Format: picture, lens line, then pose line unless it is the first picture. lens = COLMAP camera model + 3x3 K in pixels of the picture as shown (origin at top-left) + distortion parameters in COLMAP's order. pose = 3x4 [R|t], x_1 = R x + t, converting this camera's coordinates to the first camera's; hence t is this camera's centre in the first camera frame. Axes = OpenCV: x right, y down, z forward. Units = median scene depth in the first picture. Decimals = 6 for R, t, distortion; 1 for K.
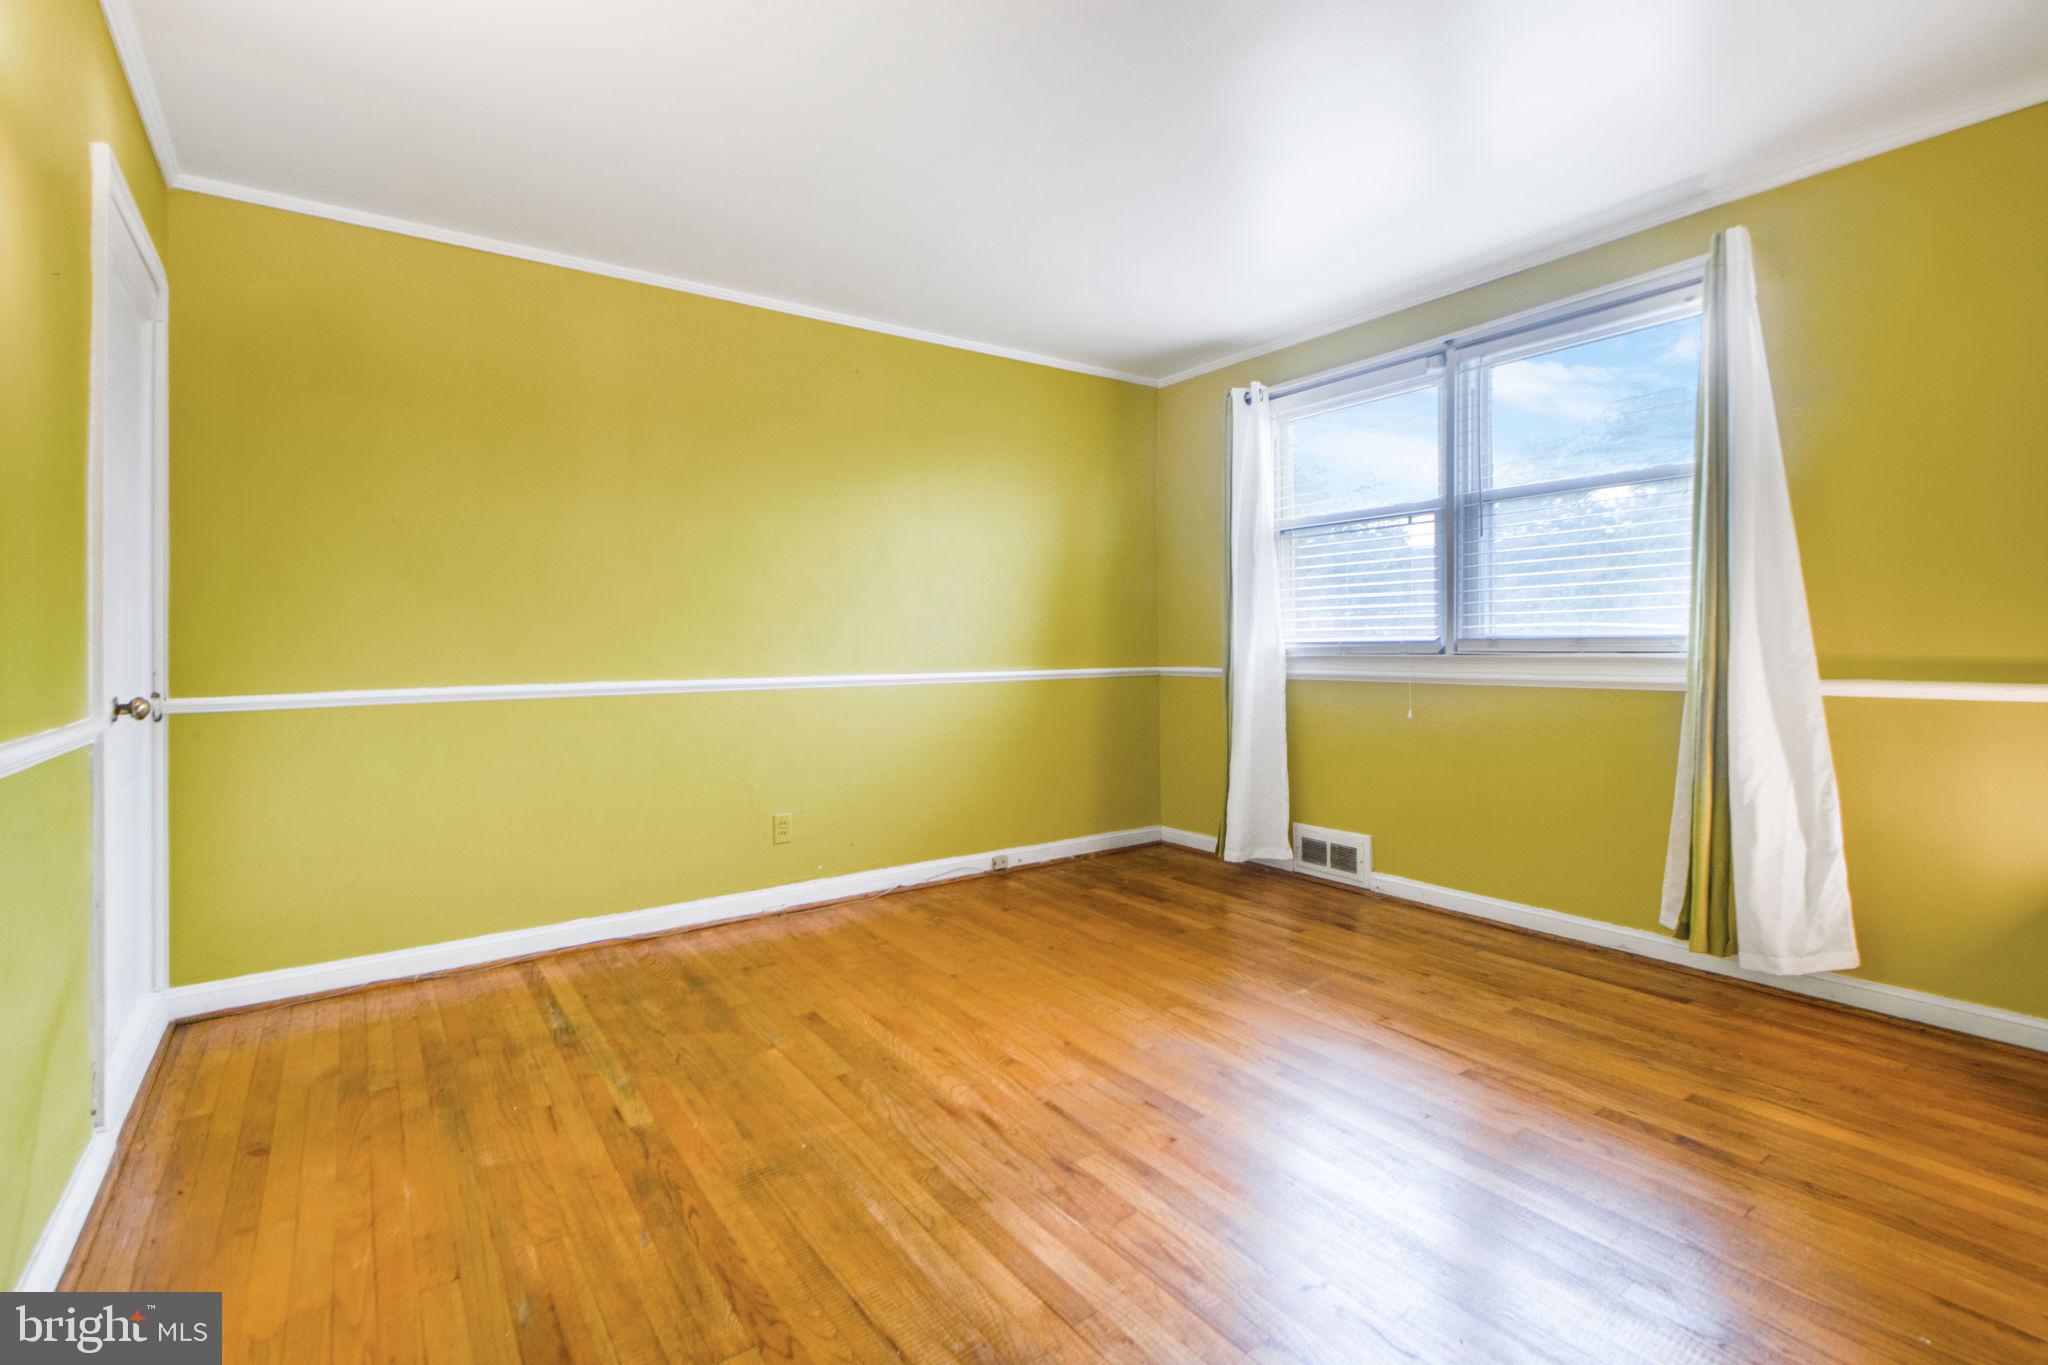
lens RADIAL K [[963.7, 0, 1054.9], [0, 963.7, 655.0], [0, 0, 1]] dist [0.000343, -0.001144]
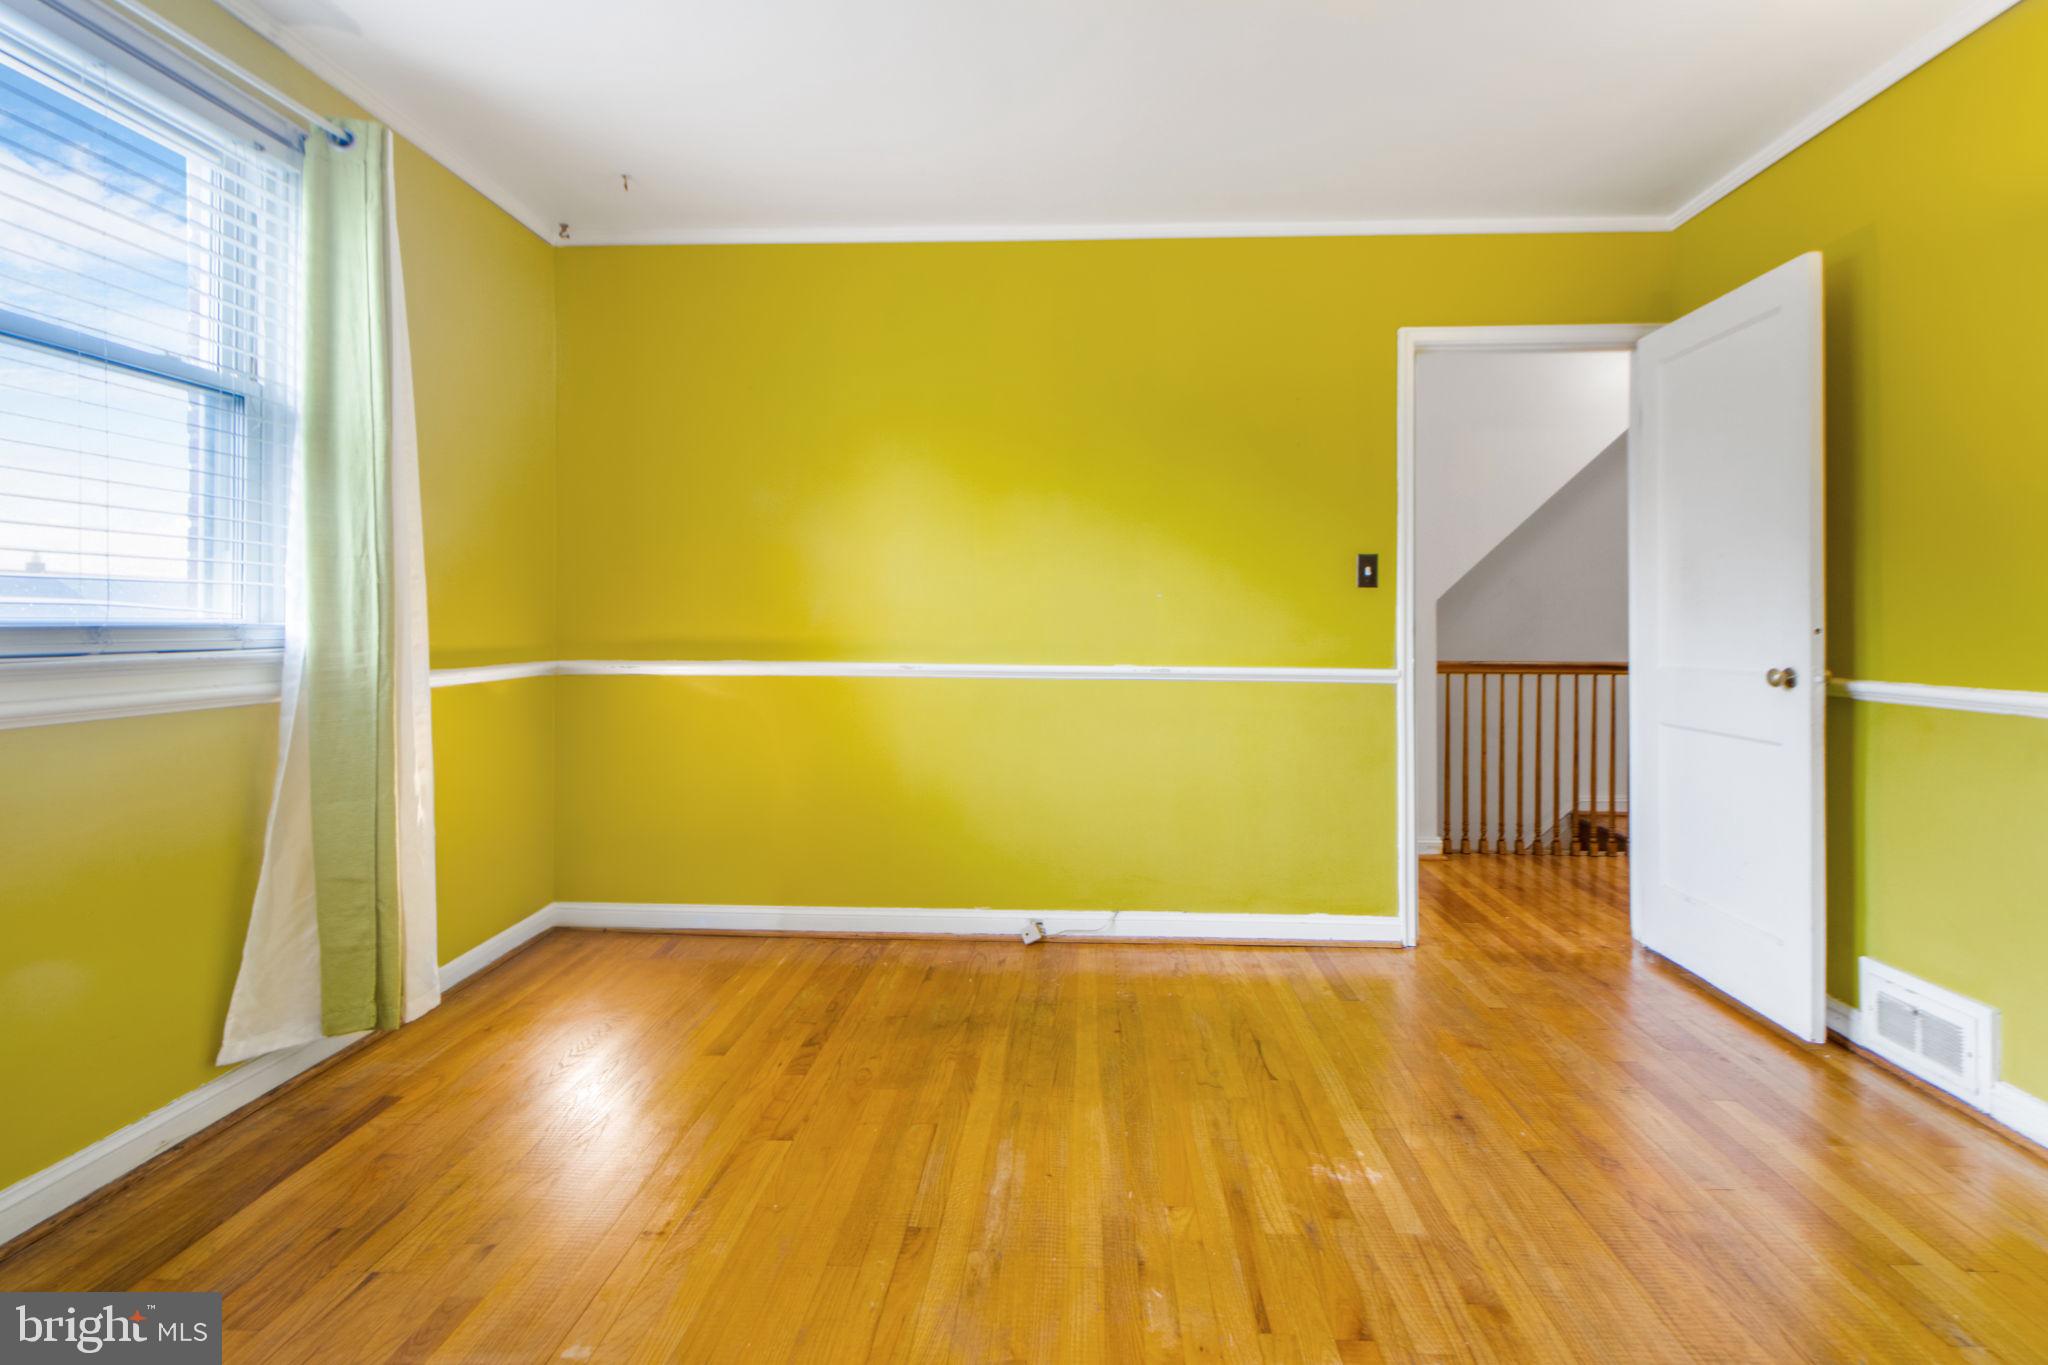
lens RADIAL K [[963.7, 0, 1054.9], [0, 963.7, 655.0], [0, 0, 1]] dist [0.000343, -0.001144]
pose [[-0.785642, -0.014273, 0.618517, -0.334429], [0.014720, 0.999020, 0.041751, -0.028428], [-0.618507, 0.041906, -0.784661, 1.790203]]
